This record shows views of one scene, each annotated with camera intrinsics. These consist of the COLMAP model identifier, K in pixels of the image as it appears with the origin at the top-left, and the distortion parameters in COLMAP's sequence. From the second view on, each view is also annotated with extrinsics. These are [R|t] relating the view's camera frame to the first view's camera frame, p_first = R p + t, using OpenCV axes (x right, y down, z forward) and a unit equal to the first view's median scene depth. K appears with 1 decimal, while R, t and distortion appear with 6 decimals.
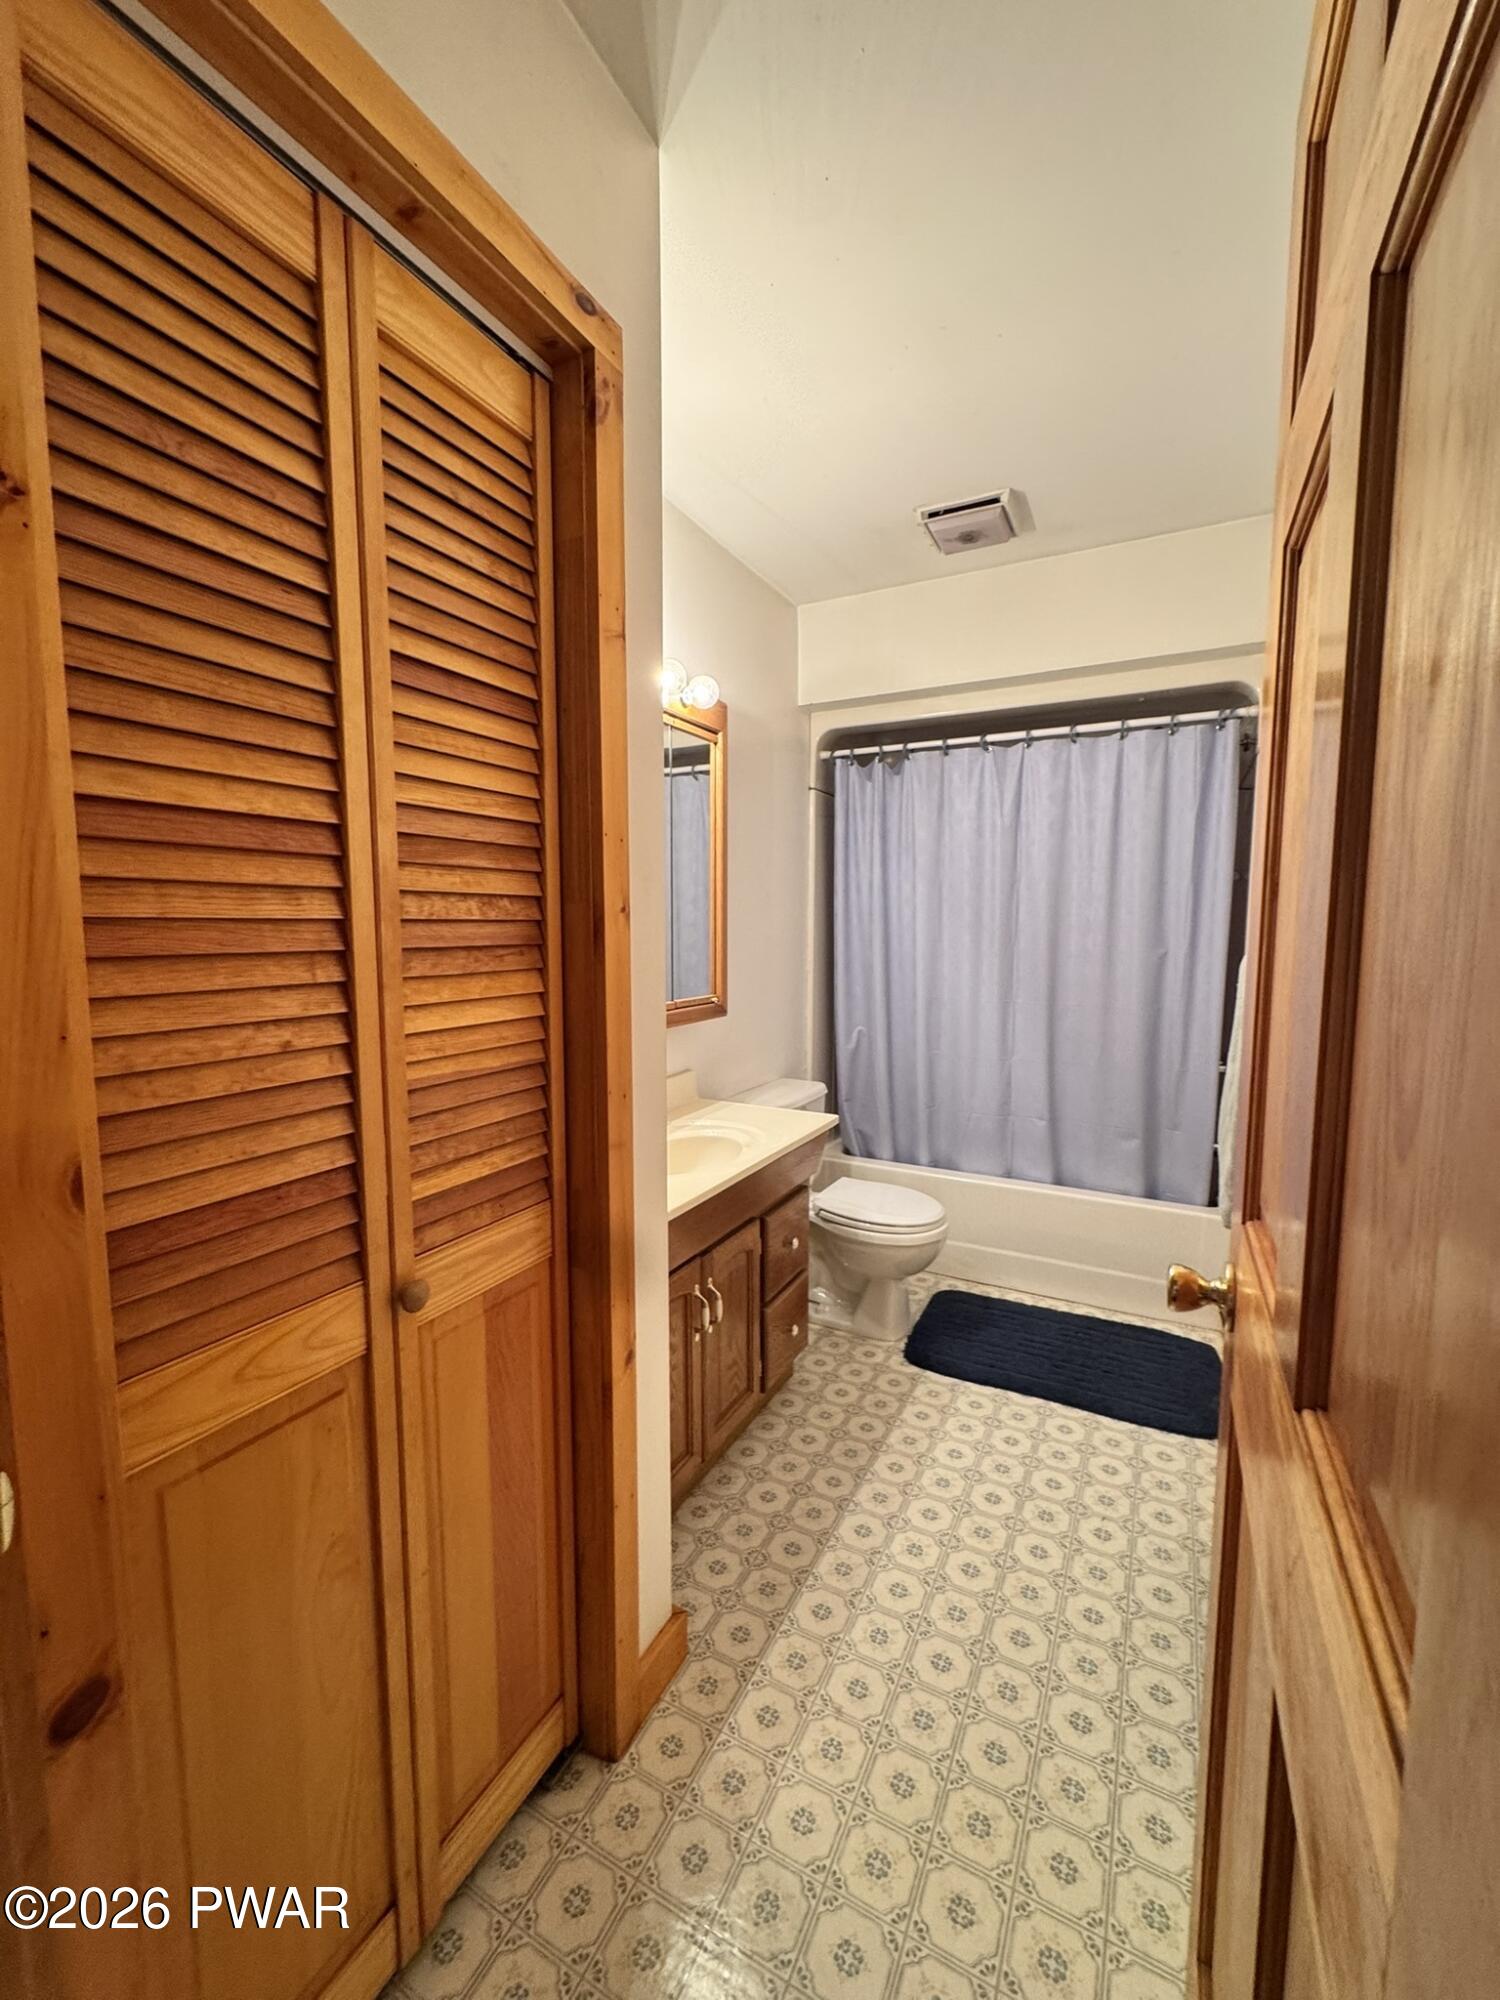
lens RADIAL K [[791.0, 0, 756.5], [0, 791.0, 1000.6], [0, 0, 1]] dist [-0.001114, 0.000114]
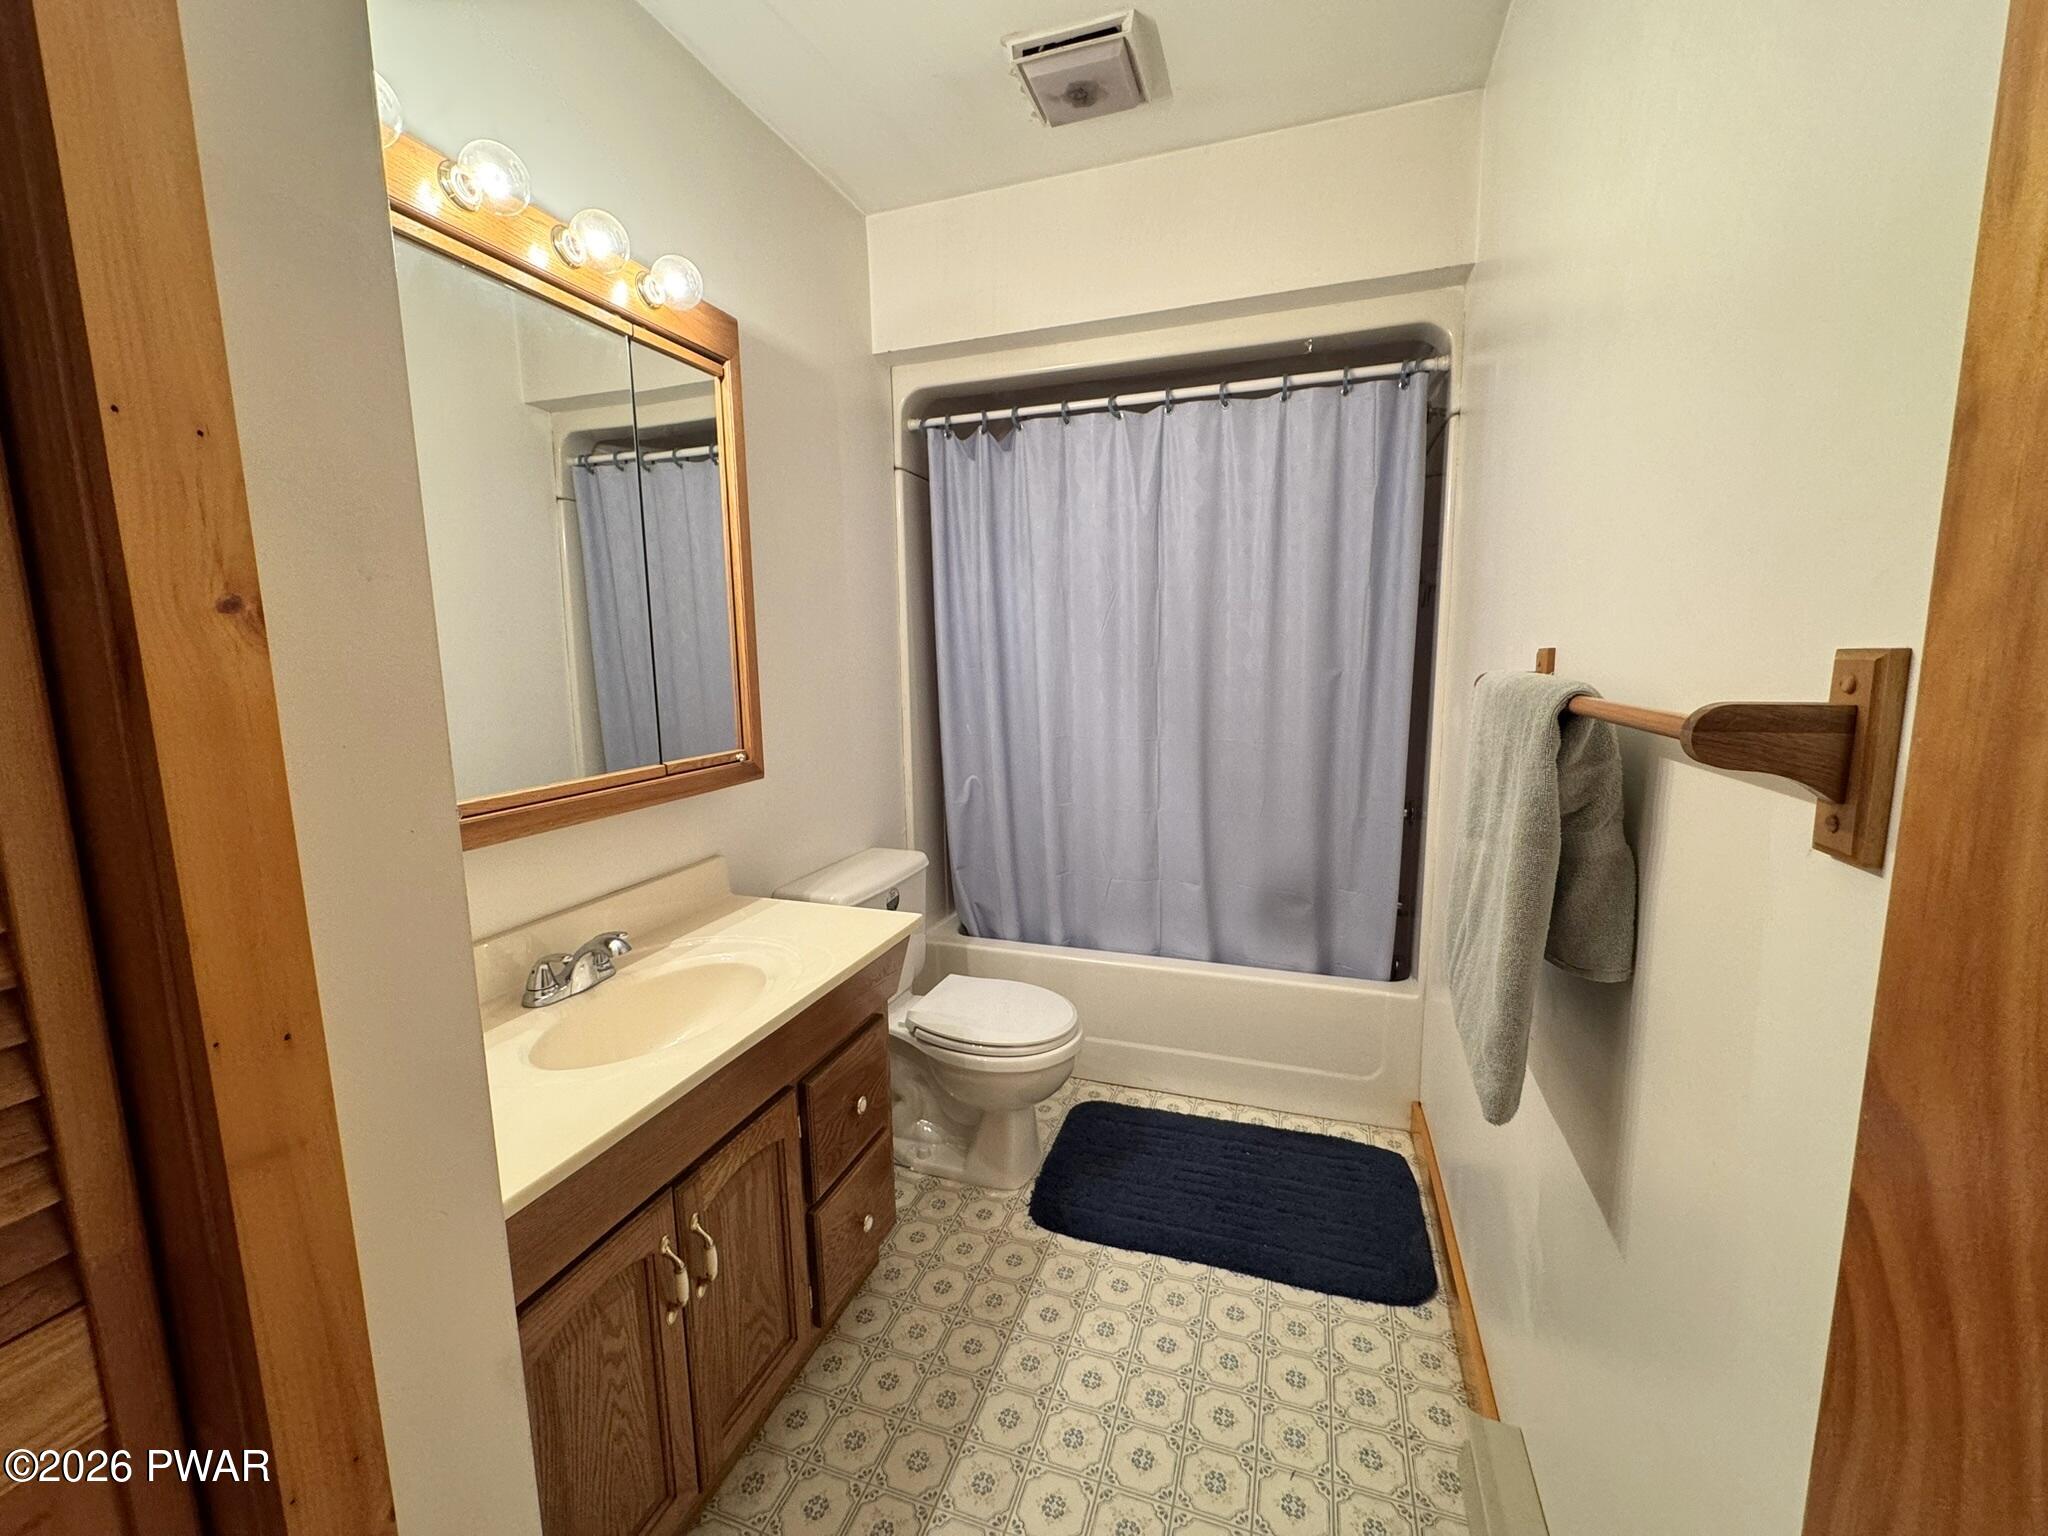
lens RADIAL K [[809.9, 0, 1025.1], [0, 809.9, 765.9], [0, 0, 1]] dist [-0.001114, 0.000114]
pose [[0.988954, -0.037669, 0.143359, 0.079436], [0.031028, 0.998352, 0.048281, -0.016978], [-0.144941, -0.043300, 0.988492, 0.226850]]
